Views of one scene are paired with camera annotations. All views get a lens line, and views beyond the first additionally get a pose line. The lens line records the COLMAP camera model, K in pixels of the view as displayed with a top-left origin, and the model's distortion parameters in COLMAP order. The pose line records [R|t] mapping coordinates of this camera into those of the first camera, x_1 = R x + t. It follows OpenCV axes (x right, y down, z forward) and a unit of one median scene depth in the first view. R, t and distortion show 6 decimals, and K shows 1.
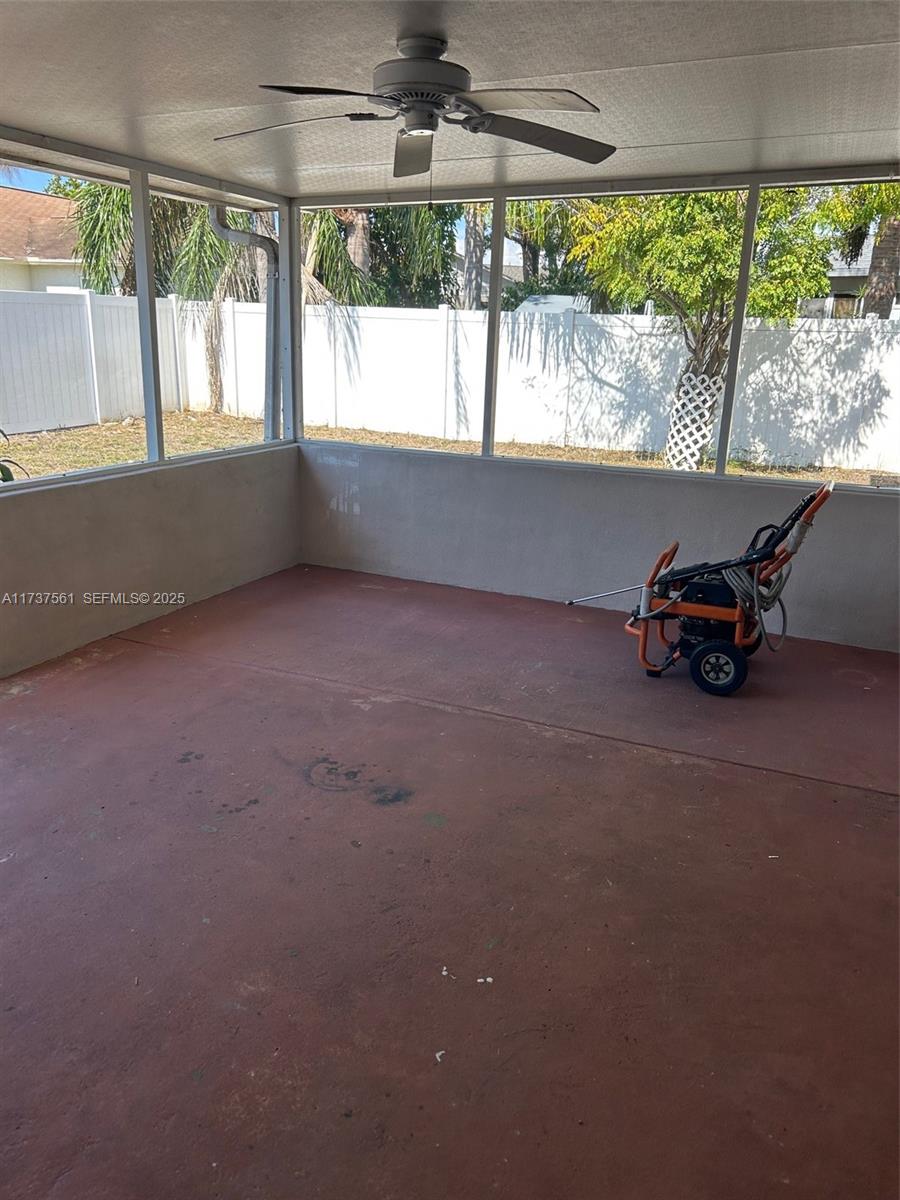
lens RADIAL K [[881.5, 0, 446.7], [0, 881.5, 584.4], [0, 0, 1]] dist [0.052870, 0.003610]
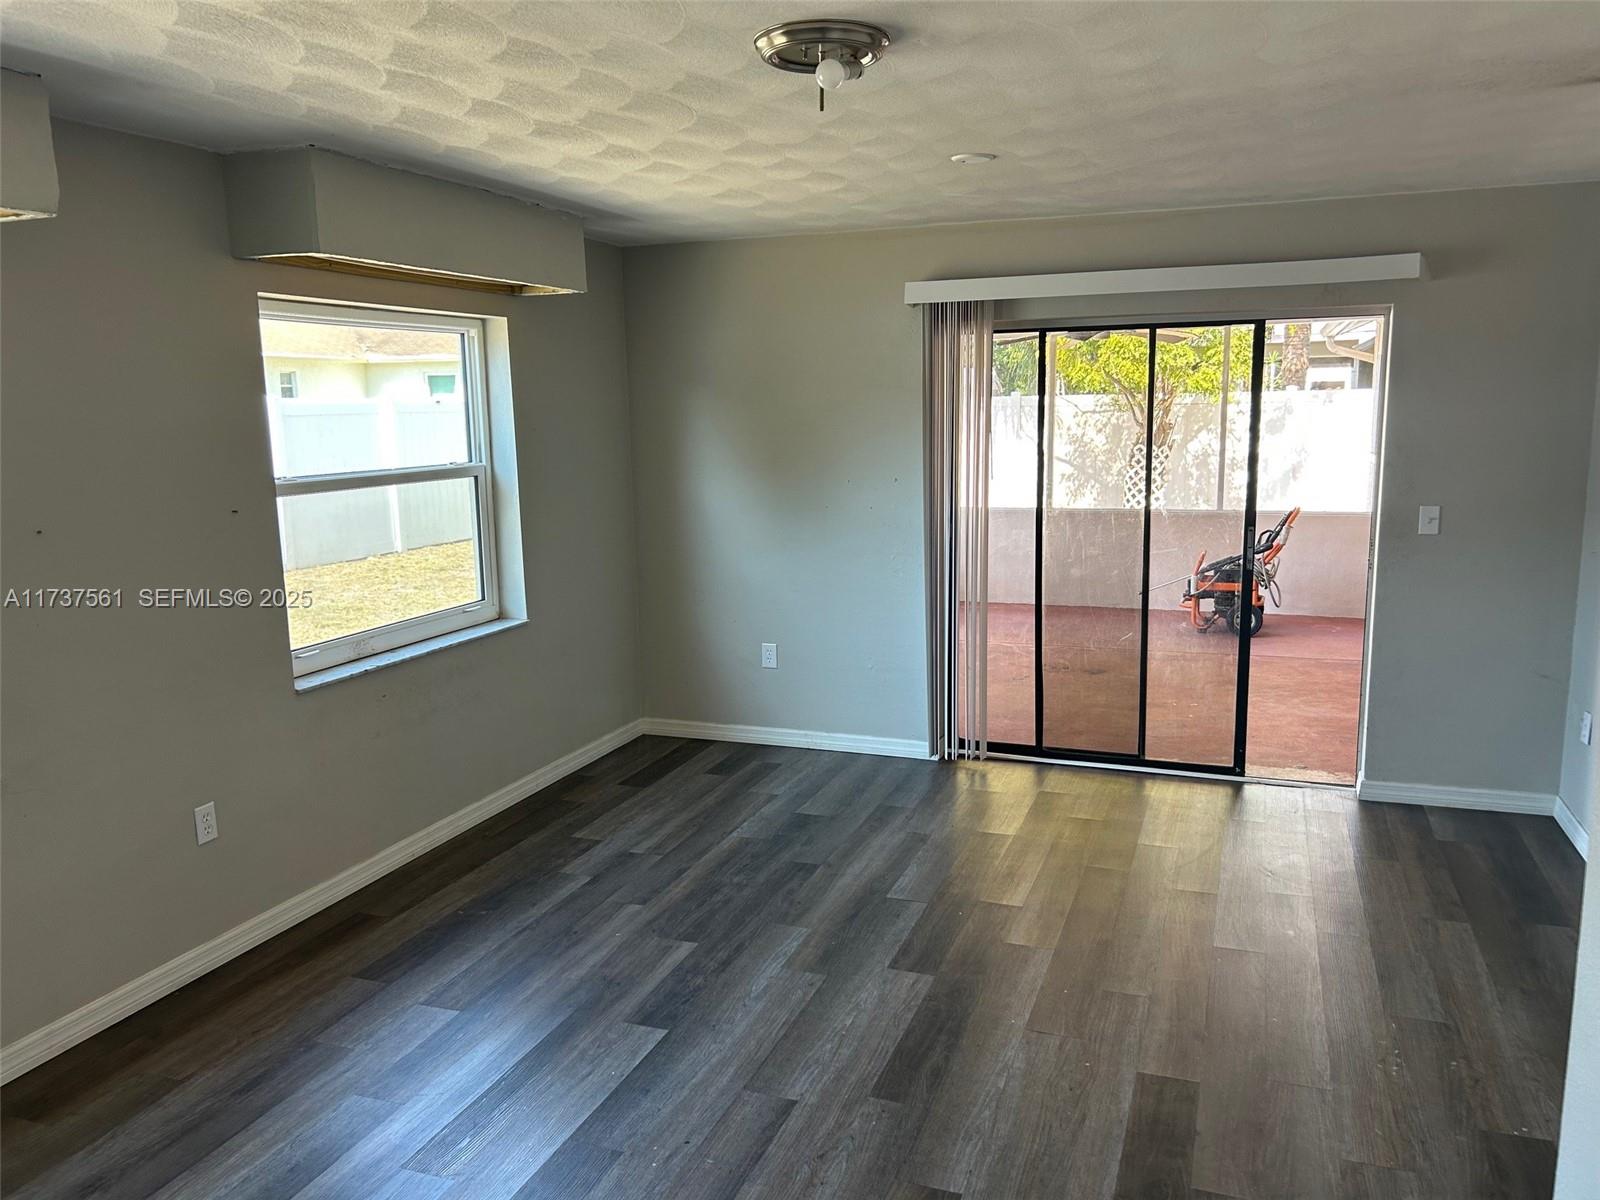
lens RADIAL K [[1175.3, 0, 815.8], [0, 1175.3, 603.5], [0, 0, 1]] dist [0.052870, 0.003610]
pose [[0.996664, -0.055313, 0.060009, -0.208766], [0.061500, 0.992386, -0.106713, 0.084683], [-0.053650, 0.110048, 0.992477, -0.387446]]
